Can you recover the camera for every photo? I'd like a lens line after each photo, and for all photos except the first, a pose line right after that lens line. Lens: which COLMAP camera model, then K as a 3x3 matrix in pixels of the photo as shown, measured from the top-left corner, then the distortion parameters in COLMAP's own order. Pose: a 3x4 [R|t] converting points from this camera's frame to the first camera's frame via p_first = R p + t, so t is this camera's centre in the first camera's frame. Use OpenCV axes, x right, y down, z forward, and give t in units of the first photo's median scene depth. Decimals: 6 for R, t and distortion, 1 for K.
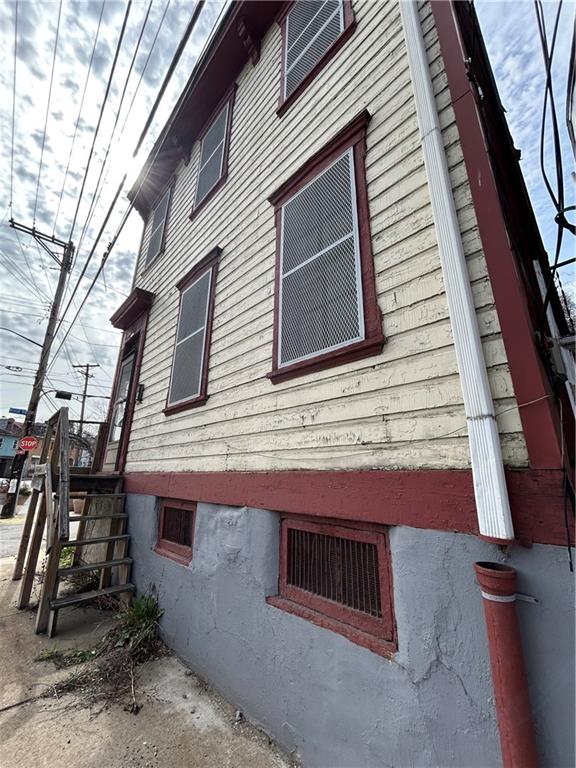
lens RADIAL K [[310.9, 0, 288.1], [0, 310.9, 384.2], [0, 0, 1]] dist [0.001097, -0.000282]
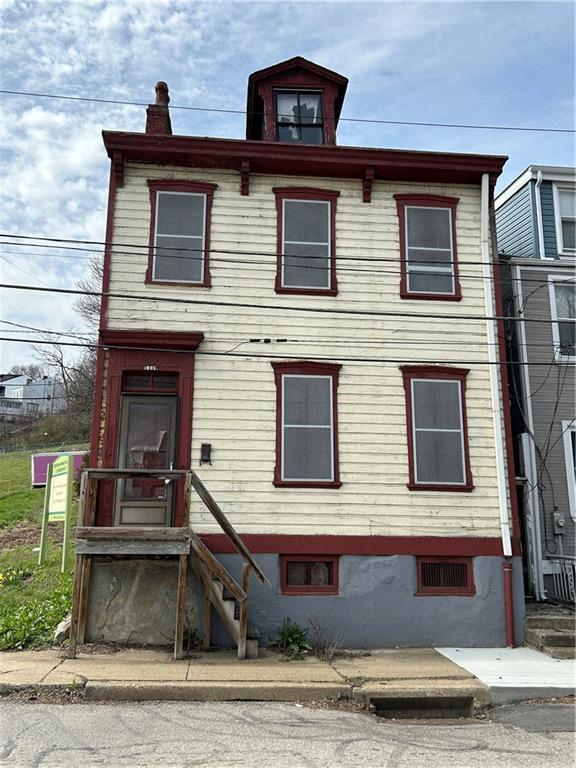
lens RADIAL K [[637.1, 0, 288.3], [0, 637.1, 383.3], [0, 0, 1]] dist [0.045140, -0.027435]
pose [[0.618731, 0.164624, 0.768160, -4.301074], [-0.230691, 0.972763, -0.022657, -0.449093], [-0.750968, -0.163189, 0.639856, -0.978909]]
